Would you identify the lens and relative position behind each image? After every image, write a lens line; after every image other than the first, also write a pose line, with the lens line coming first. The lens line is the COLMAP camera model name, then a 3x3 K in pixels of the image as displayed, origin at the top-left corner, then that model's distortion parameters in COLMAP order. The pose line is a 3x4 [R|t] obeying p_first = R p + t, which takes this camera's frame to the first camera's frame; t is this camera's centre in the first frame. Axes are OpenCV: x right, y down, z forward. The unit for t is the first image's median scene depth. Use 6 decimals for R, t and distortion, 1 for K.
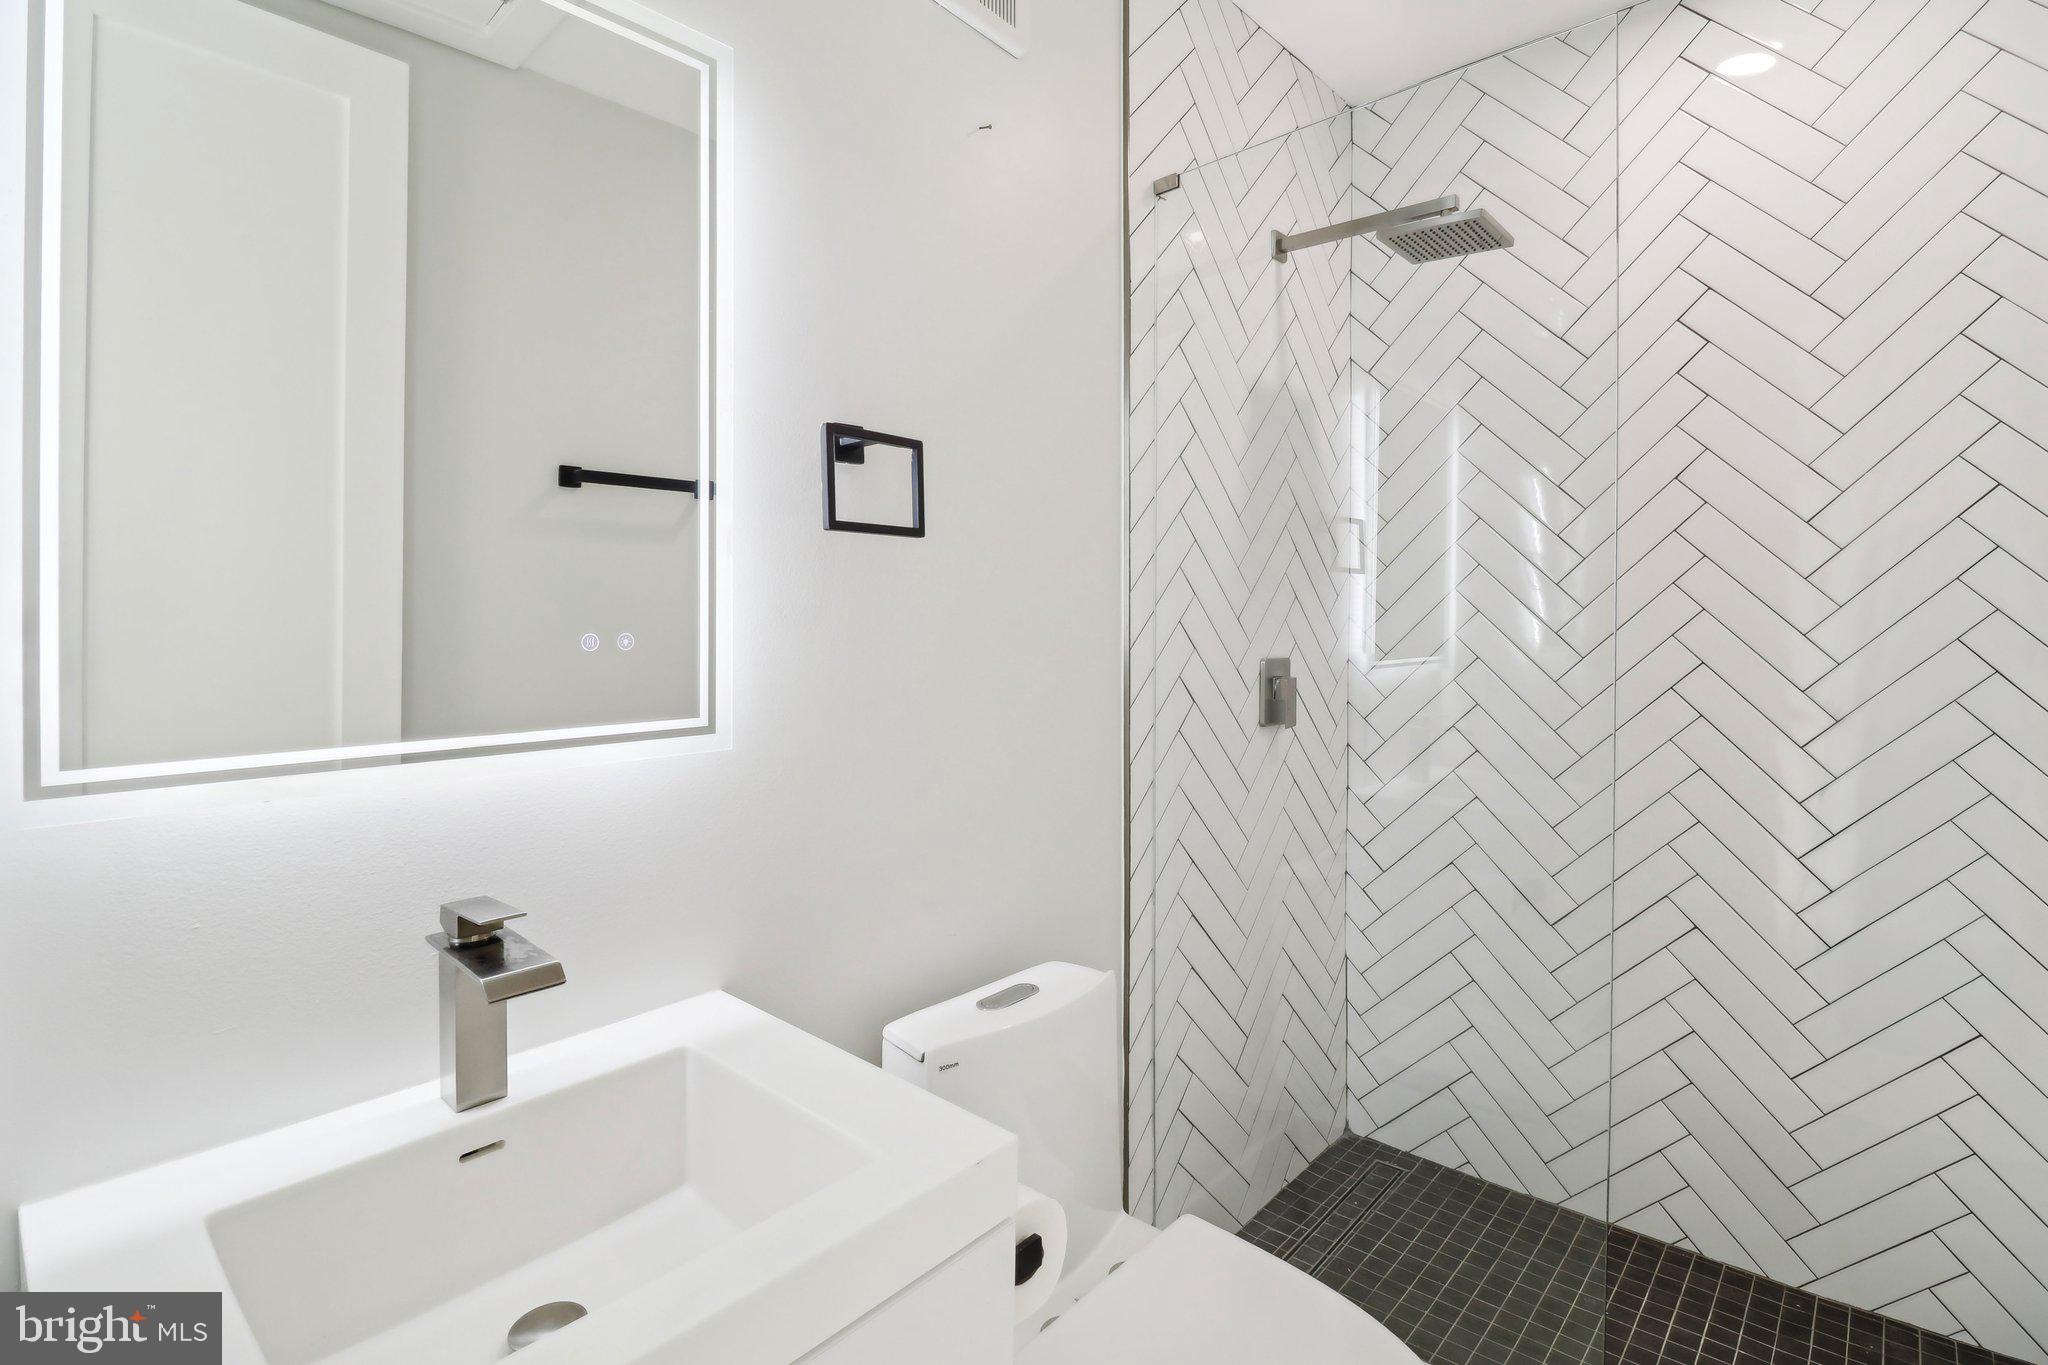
lens RADIAL K [[983.7, 0, 1013.8], [0, 983.7, 682.2], [0, 0, 1]] dist [-0.005195, -0.009190]
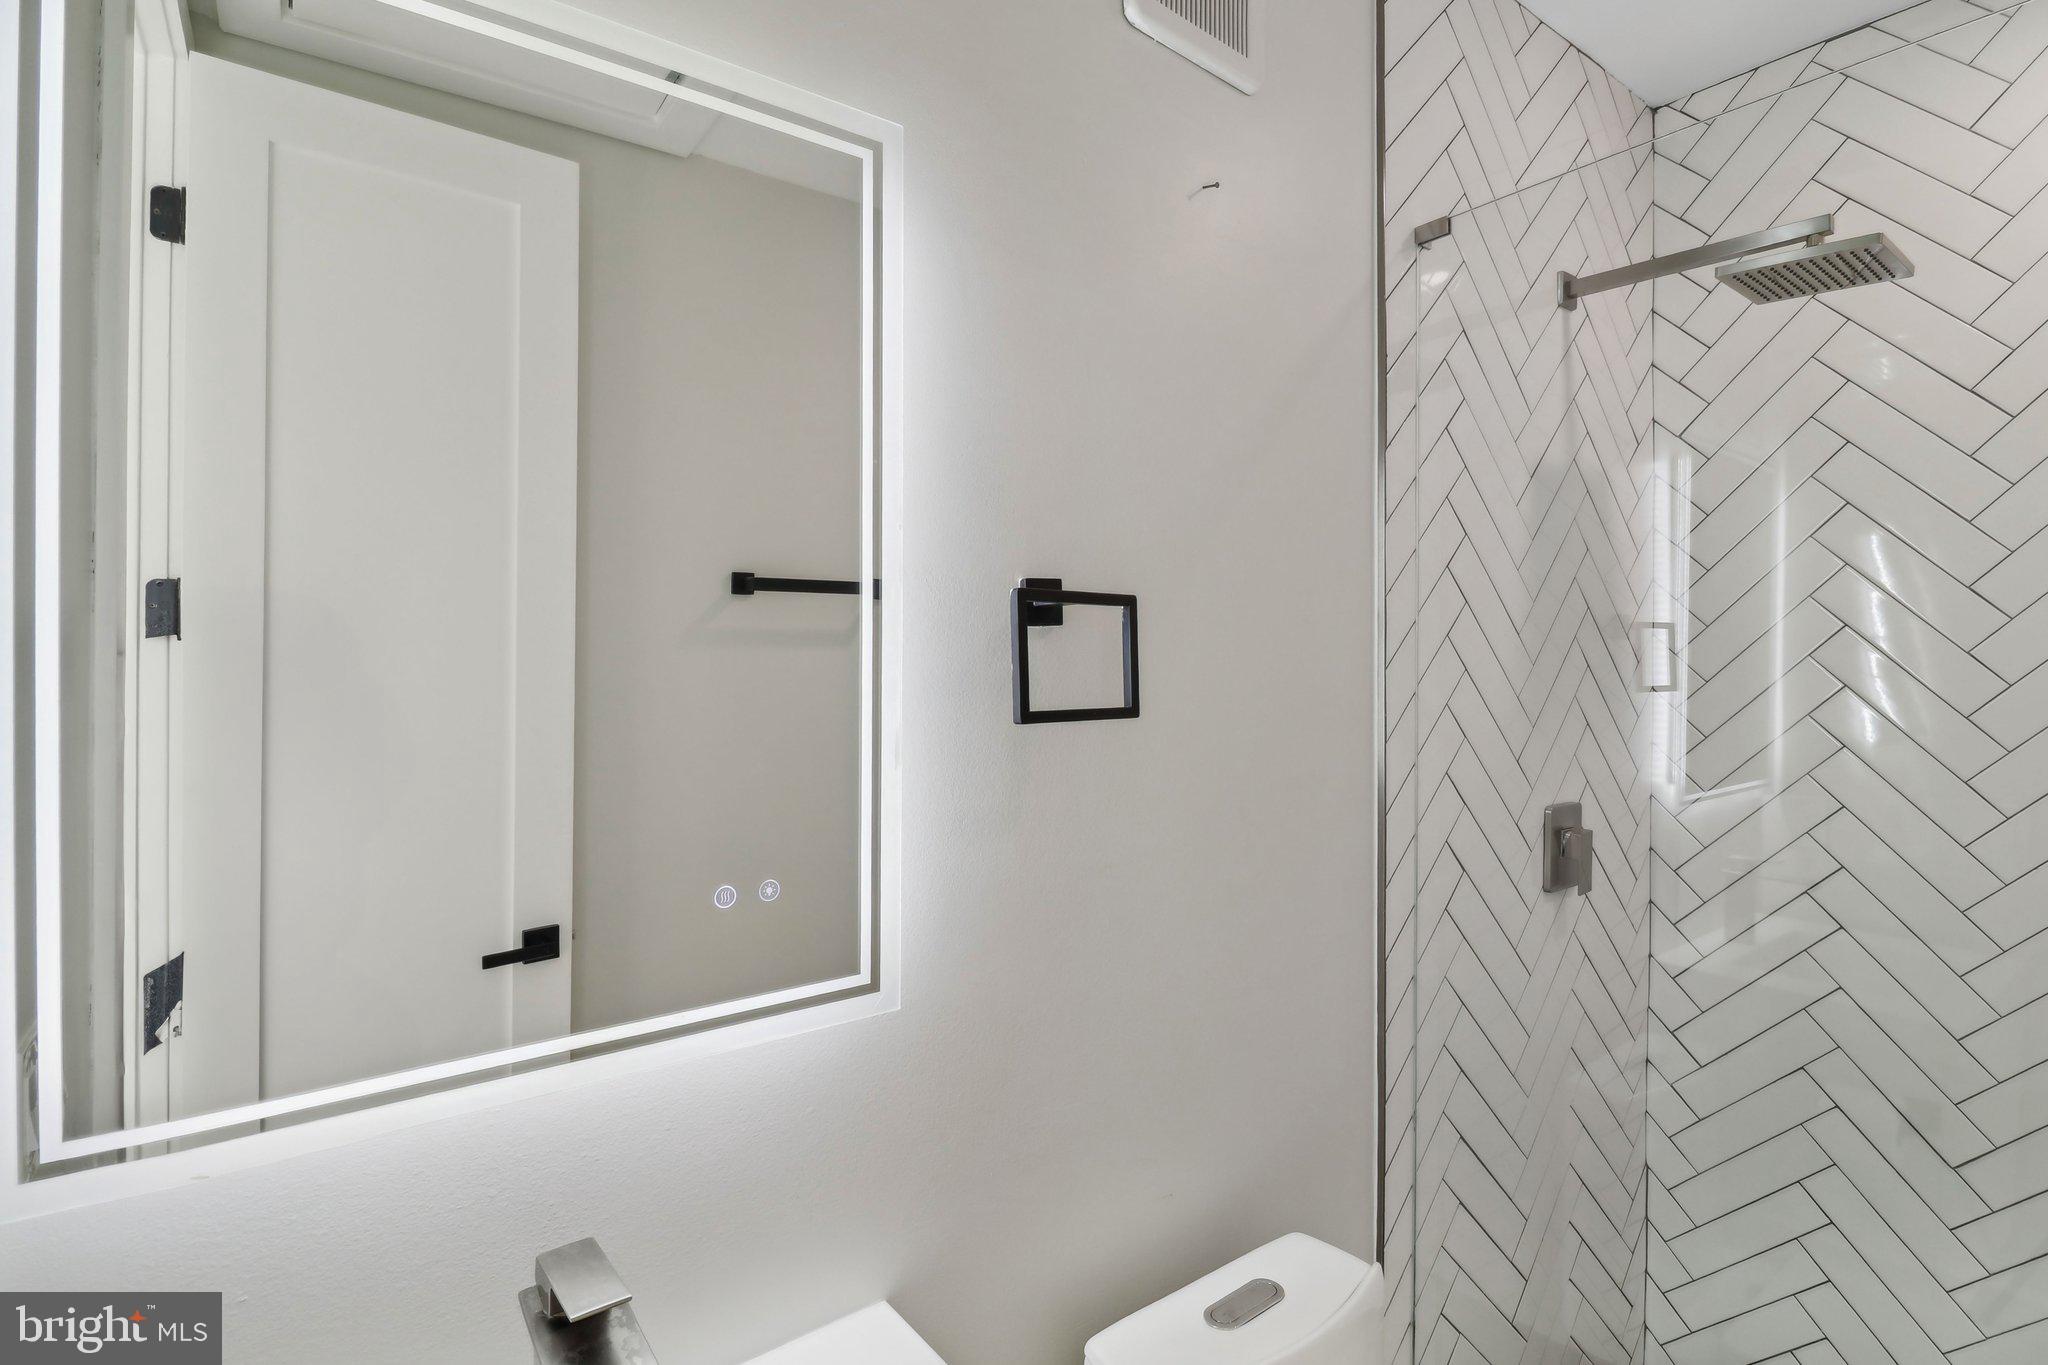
lens RADIAL K [[1001.4, 0, 1021.3], [0, 1001.4, 718.6], [0, 0, 1]] dist [-0.004017, -0.007895]
pose [[0.984918, 0.002687, -0.173003, -0.032575], [-0.003625, 0.999980, -0.005103, -0.103180], [0.172986, 0.005653, 0.984908, 0.140618]]
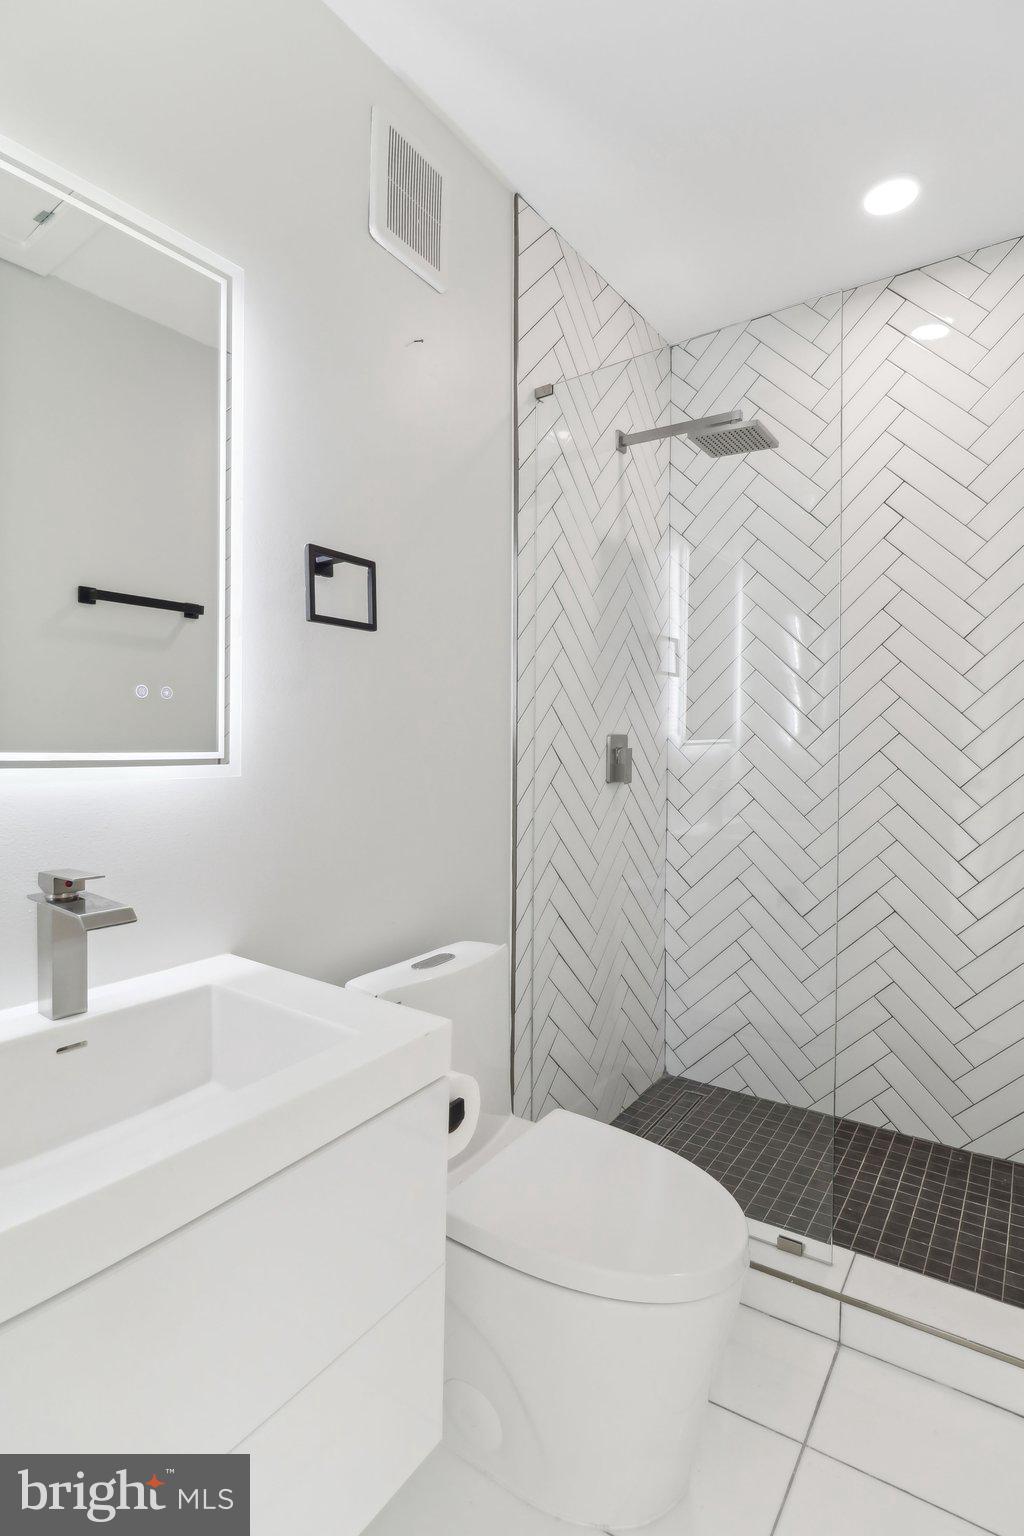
lens RADIAL K [[751.1, 0, 496.0], [0, 751.1, 781.3], [0, 0, 1]] dist [-0.004017, -0.007895]
pose [[0.994114, 0.002452, 0.108314, -0.027065], [-0.002871, 0.999989, 0.003713, 0.045390], [-0.108304, -0.004002, 0.994110, -0.060280]]
